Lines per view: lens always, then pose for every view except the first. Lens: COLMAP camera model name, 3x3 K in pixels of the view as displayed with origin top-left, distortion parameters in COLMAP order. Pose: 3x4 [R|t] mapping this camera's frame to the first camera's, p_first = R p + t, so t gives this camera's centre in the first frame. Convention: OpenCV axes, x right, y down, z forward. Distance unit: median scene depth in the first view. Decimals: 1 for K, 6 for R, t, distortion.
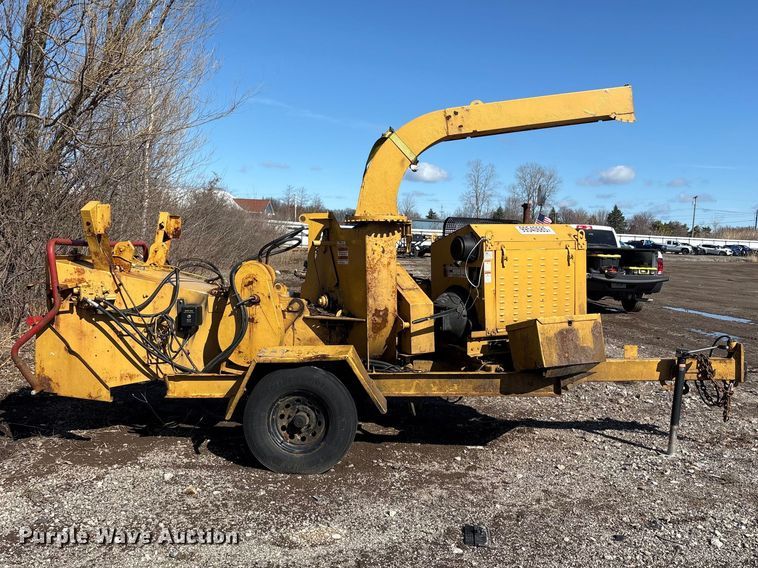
lens RADIAL K [[610.2, 0, 379.0], [0, 610.2, 284.0], [0, 0, 1]] dist [0.009927, 0.000488]
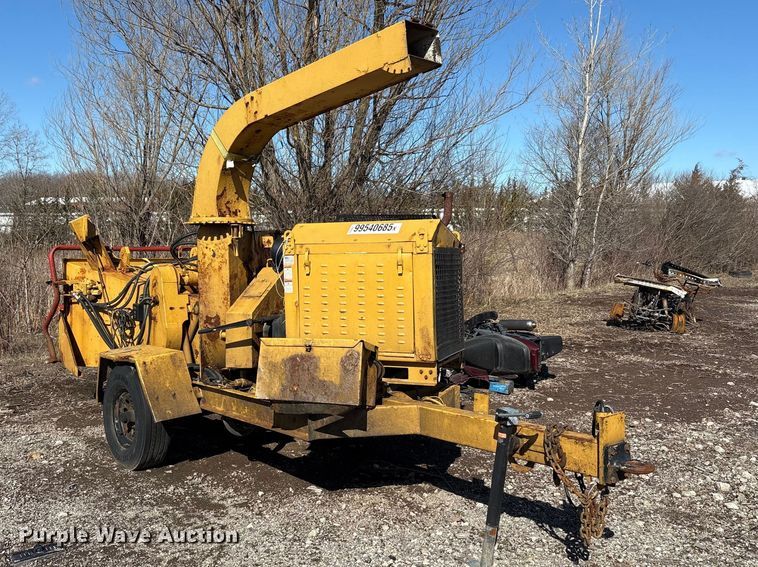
lens RADIAL K [[671.7, 0, 379.0], [0, 671.7, 283.5], [0, 0, 1]] dist [0.019985, 0.008431]
pose [[0.739444, 0.030332, -0.672535, 0.907656], [-0.036400, 0.999325, 0.005050, -0.024593], [0.672234, 0.020746, 0.740048, 0.405880]]
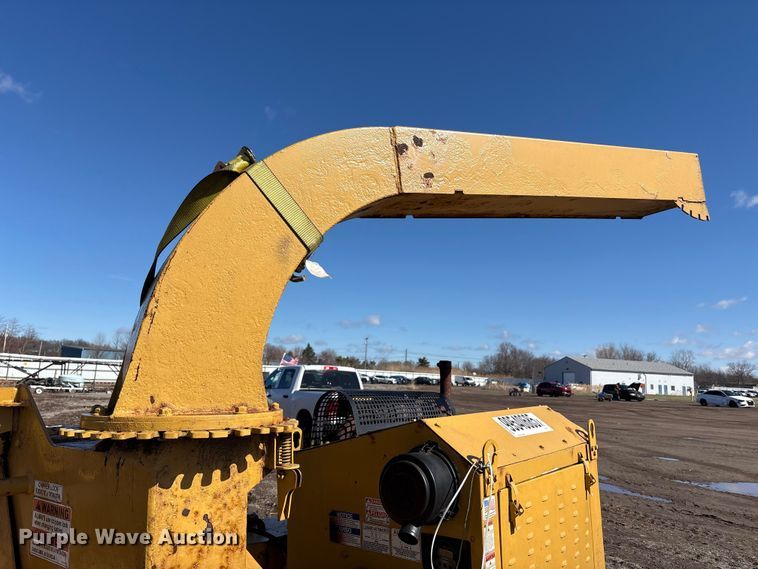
lens RADIAL K [[552.1, 0, 379.0], [0, 552.1, 284.5], [0, 0, 1]] dist [0.006455, -0.000517]
pose [[0.890033, 0.072739, 0.450056, -0.049454], [0.032594, 0.974510, -0.221962, -0.109971], [-0.454730, 0.212223, 0.864975, 0.712746]]
